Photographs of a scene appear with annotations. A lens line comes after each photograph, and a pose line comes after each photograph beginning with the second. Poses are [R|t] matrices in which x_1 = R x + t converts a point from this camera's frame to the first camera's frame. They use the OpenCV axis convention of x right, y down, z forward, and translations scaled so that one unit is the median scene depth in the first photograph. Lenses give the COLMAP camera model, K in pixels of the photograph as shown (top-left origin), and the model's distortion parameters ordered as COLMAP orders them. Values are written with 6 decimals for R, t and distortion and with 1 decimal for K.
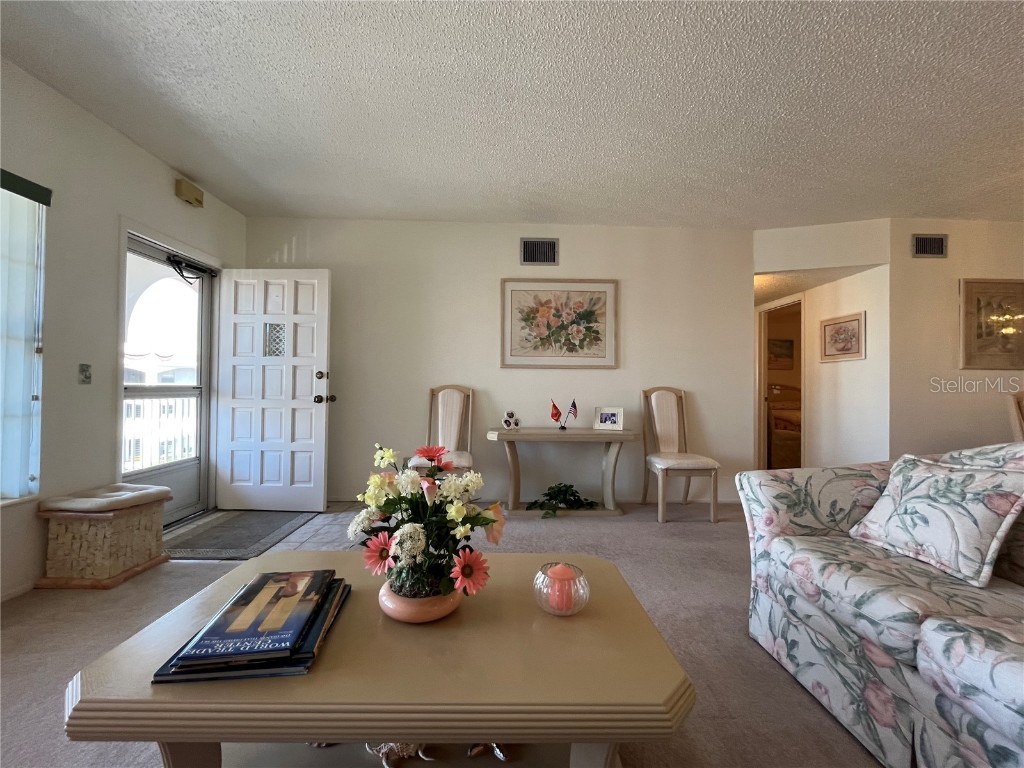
lens RADIAL K [[414.3, 0, 510.6], [0, 414.3, 383.4], [0, 0, 1]] dist [-0.002070, -0.000970]
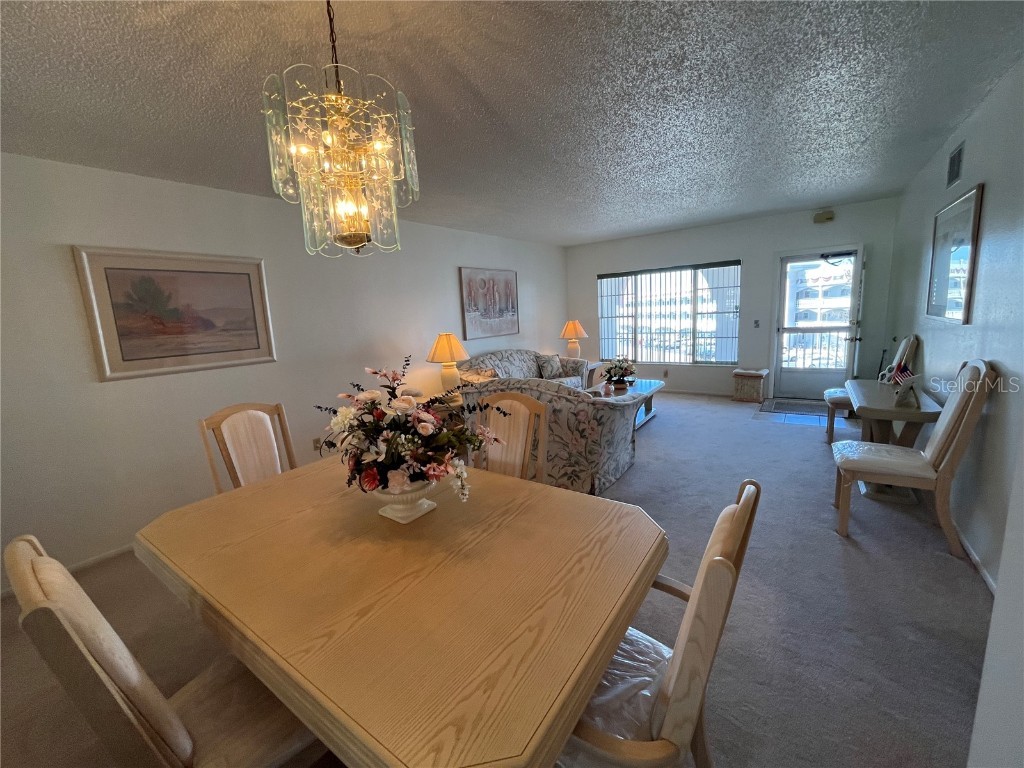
lens RADIAL K [[414.3, 0, 507.9], [0, 414.3, 381.8], [0, 0, 1]] dist [-0.002070, -0.000970]
pose [[-0.596048, 0.153084, -0.788221, 1.347041], [0.058022, 0.987303, 0.147873, -0.093154], [0.800849, 0.042406, -0.597362, 0.880840]]
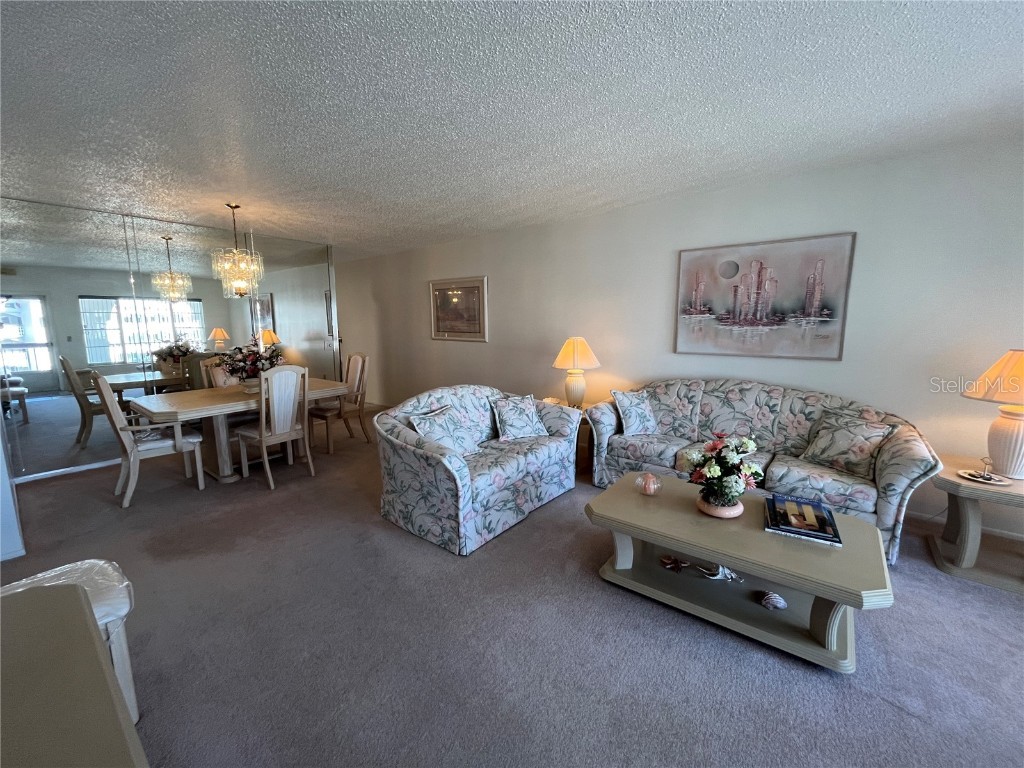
lens RADIAL K [[414.3, 0, 509.9], [0, 414.3, 381.8], [0, 0, 1]] dist [-0.002070, -0.000970]
pose [[-0.771058, -0.102576, 0.628448, -0.196822], [-0.012917, 0.989256, 0.145620, -0.106832], [-0.636633, 0.104164, -0.764099, 0.971115]]
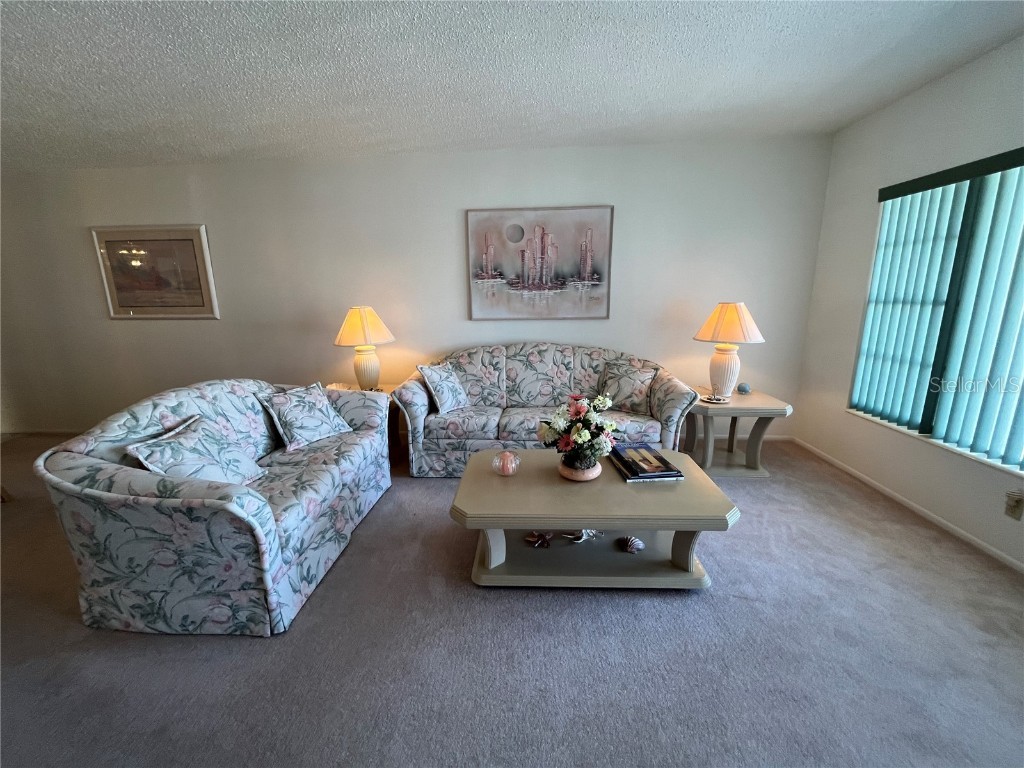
lens RADIAL K [[414.3, 0, 510.8], [0, 414.3, 382.3], [0, 0, 1]] dist [-0.002070, -0.000970]
pose [[-0.997356, -0.014853, 0.071136, -0.008853], [-0.000197, 0.979439, 0.201739, -0.084564], [-0.072670, 0.201192, -0.976853, 0.894212]]
